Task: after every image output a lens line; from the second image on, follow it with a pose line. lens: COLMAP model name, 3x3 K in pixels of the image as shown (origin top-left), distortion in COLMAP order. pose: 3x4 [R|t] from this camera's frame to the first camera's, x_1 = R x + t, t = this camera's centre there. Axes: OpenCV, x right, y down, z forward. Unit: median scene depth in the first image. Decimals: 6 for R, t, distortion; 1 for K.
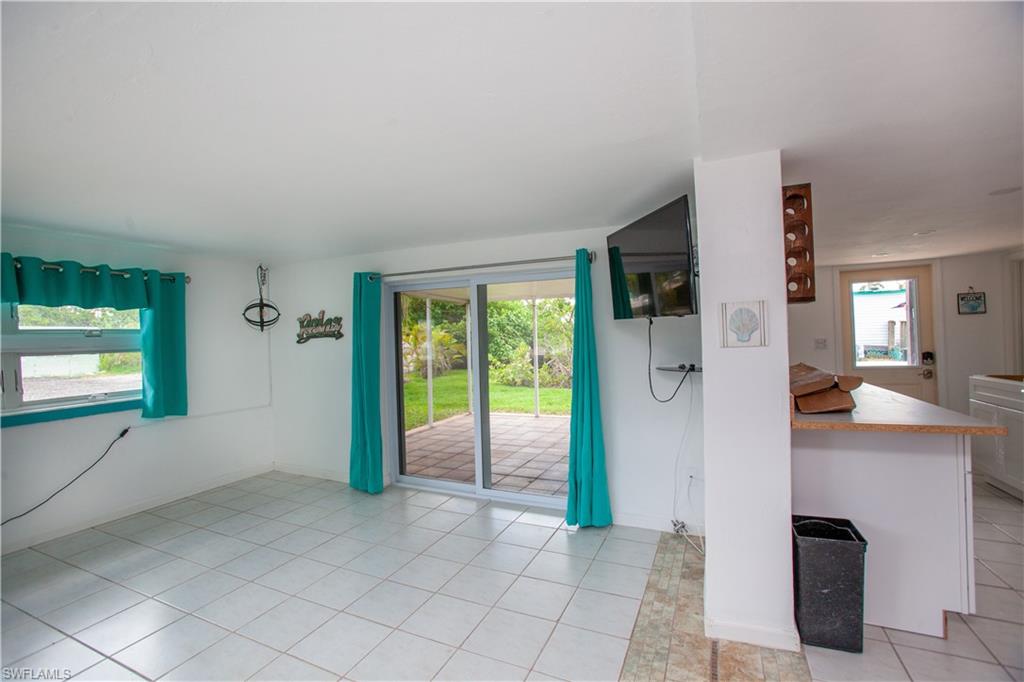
lens RADIAL K [[469.6, 0, 511.2], [0, 469.6, 341.9], [0, 0, 1]] dist [-0.022585, 0.003275]
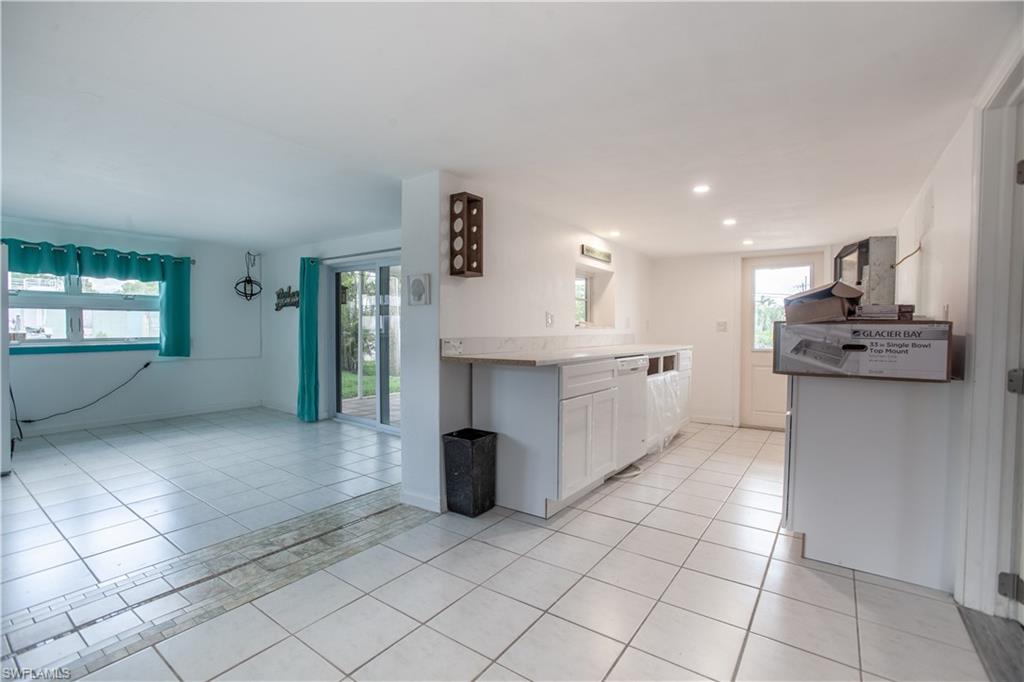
lens RADIAL K [[469.6, 0, 508.0], [0, 469.6, 339.8], [0, 0, 1]] dist [-0.022585, 0.003275]
pose [[0.979580, 0.037712, -0.197486, 0.563872], [-0.033791, 0.999160, 0.023188, 0.040409], [0.198195, -0.016042, 0.980031, -0.219092]]
